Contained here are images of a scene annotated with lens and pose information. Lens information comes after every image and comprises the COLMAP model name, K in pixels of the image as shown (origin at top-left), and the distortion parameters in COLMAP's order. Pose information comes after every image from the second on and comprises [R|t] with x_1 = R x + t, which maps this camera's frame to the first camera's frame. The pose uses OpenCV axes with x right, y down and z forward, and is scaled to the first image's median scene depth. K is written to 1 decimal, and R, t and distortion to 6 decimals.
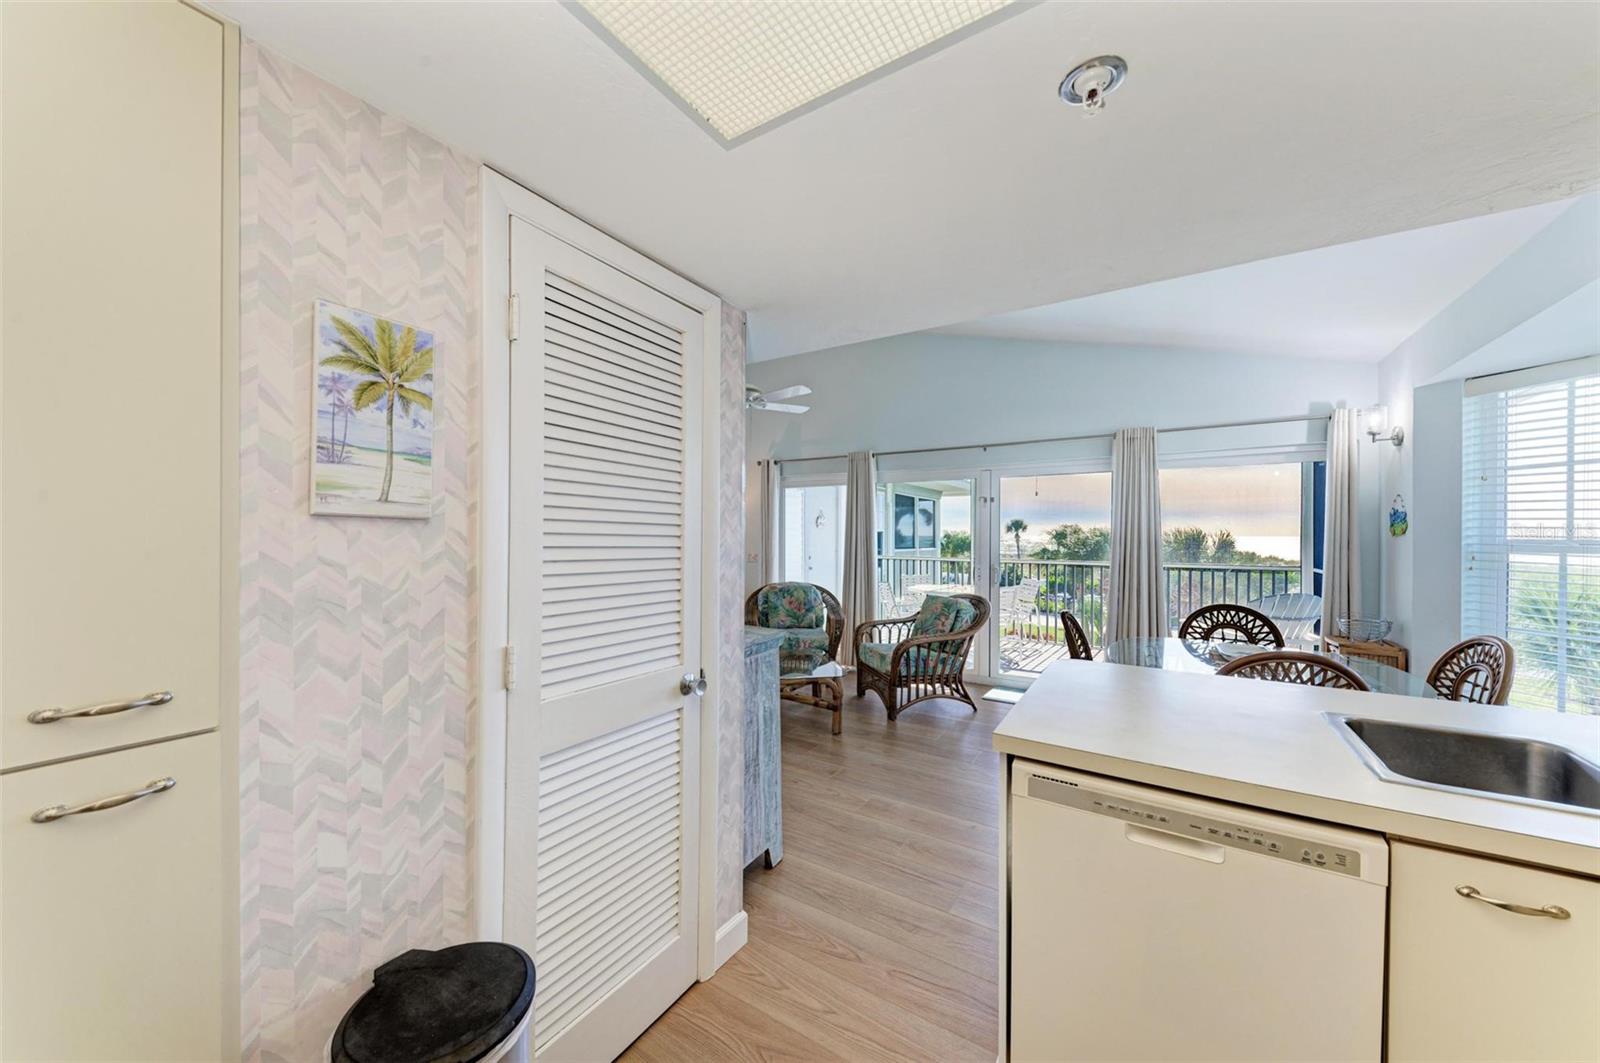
lens RADIAL K [[563.4, 0, 801.7], [0, 563.4, 540.1], [0, 0, 1]] dist [0.013724, -0.002055]
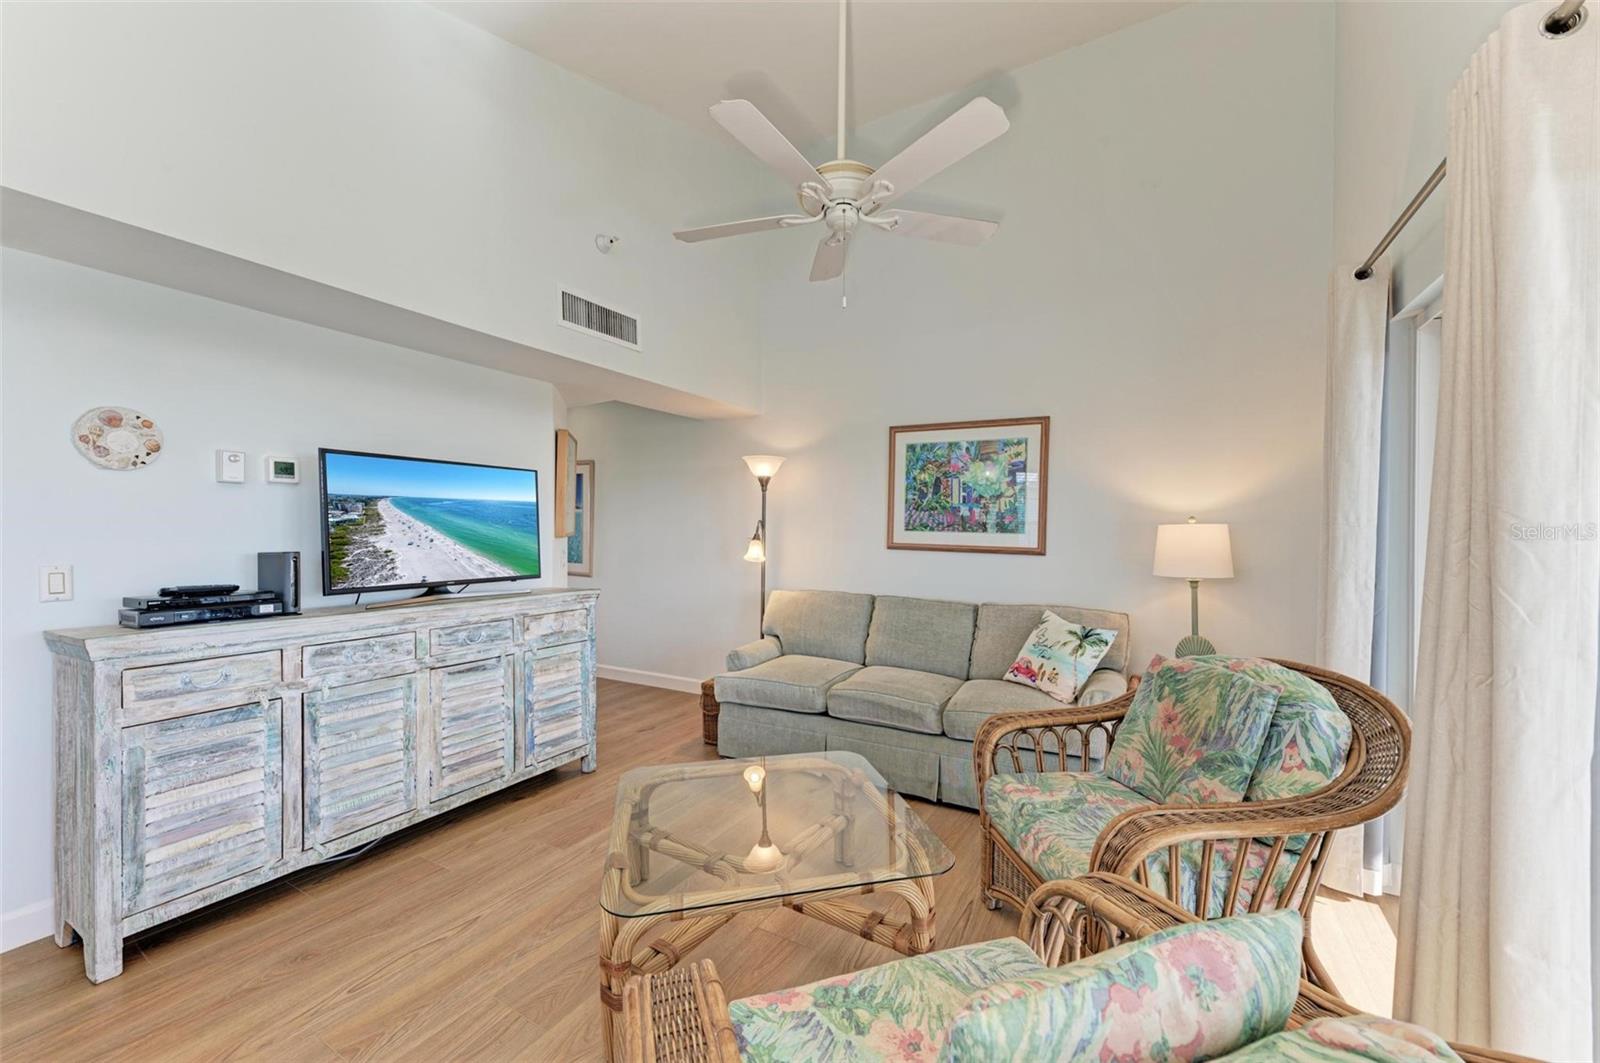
lens RADIAL K [[622.6, 0, 785.5], [0, 622.6, 530.9], [0, 0, 1]] dist [0.016486, -0.002967]
pose [[0.025841, -0.008434, -0.999630, 0.415939], [-0.012035, 0.999889, -0.008747, 0.016450], [0.999594, 0.012257, 0.025737, 1.005958]]
